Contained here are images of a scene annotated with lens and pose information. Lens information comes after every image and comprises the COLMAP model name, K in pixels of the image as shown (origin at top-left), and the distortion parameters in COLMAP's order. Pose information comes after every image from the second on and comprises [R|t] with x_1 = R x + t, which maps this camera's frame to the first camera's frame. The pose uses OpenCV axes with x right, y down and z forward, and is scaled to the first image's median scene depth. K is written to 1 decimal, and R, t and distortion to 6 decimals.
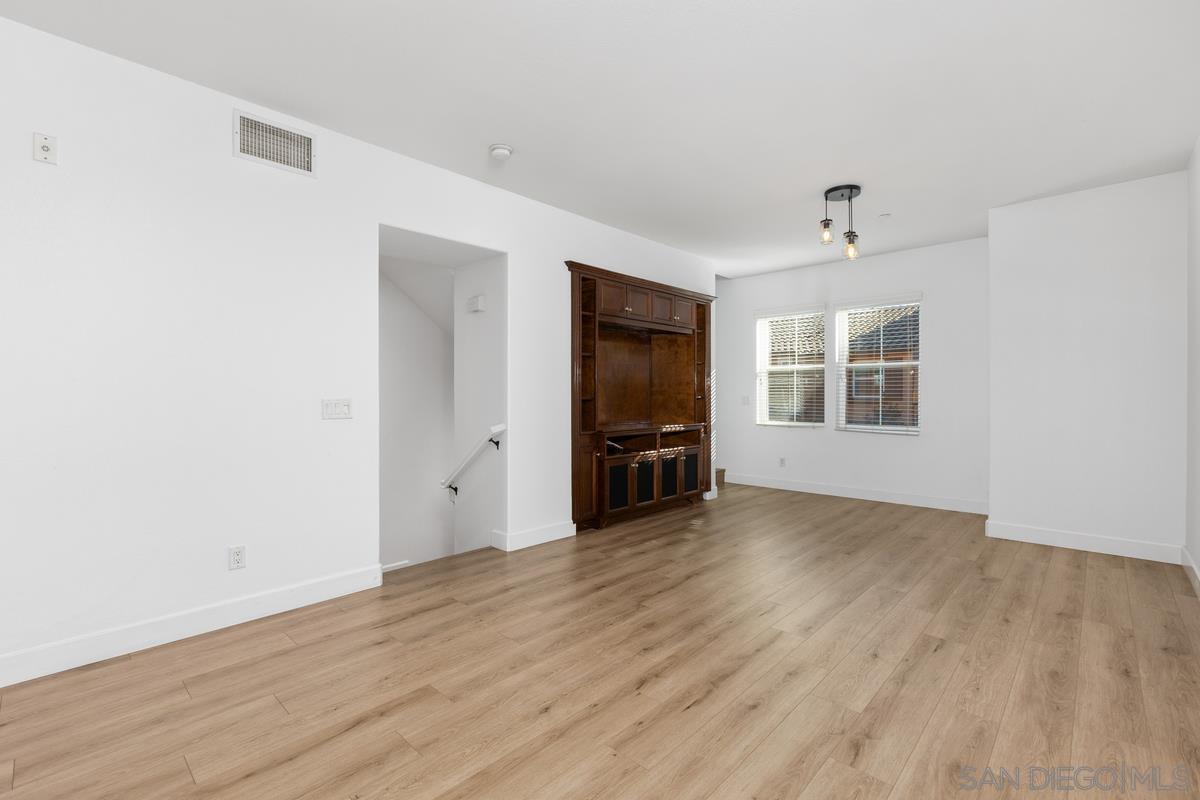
lens RADIAL K [[534.7, 0, 596.2], [0, 534.7, 392.1], [0, 0, 1]] dist [-0.001634, -0.000372]
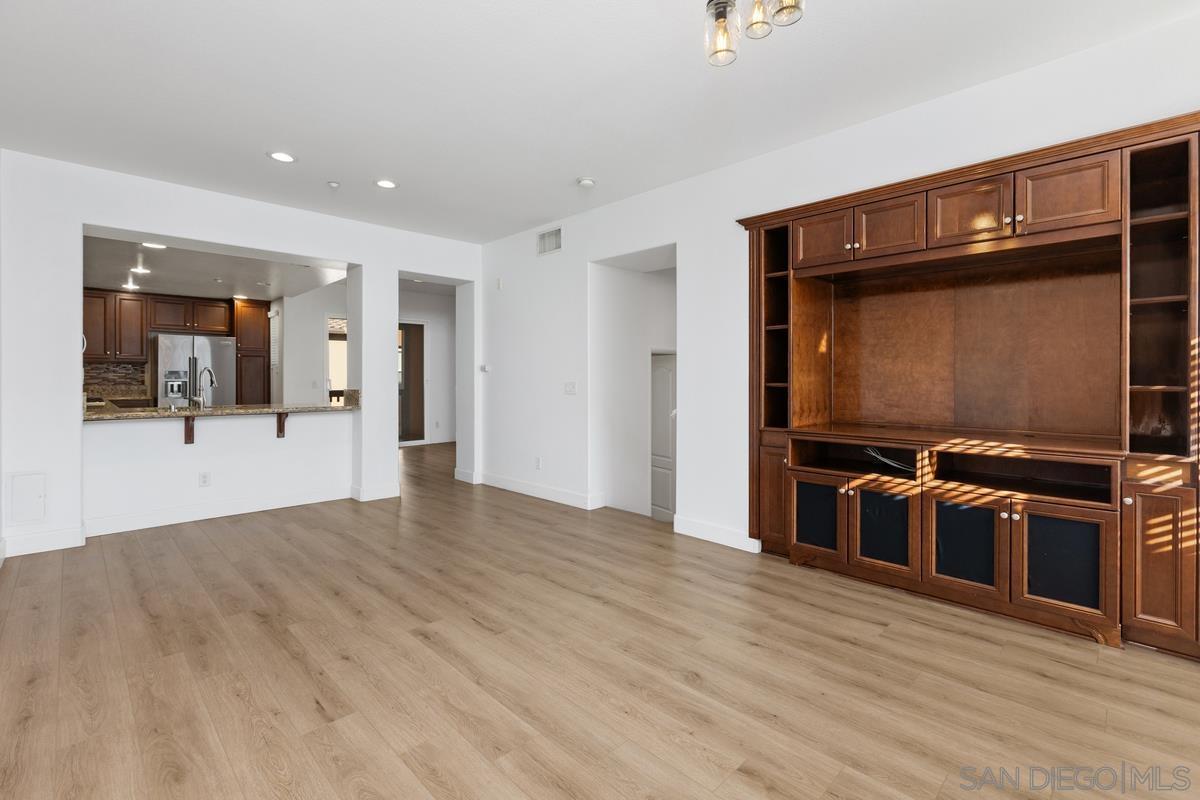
lens RADIAL K [[533.0, 0, 599.7], [0, 533.0, 377.7], [0, 0, 1]] dist [-0.002530, 0.000099]
pose [[-0.030832, -0.001098, -0.999524, 1.066638], [0.002872, 0.999995, -0.001187, 0.002588], [0.999520, -0.002908, -0.030829, 1.090879]]
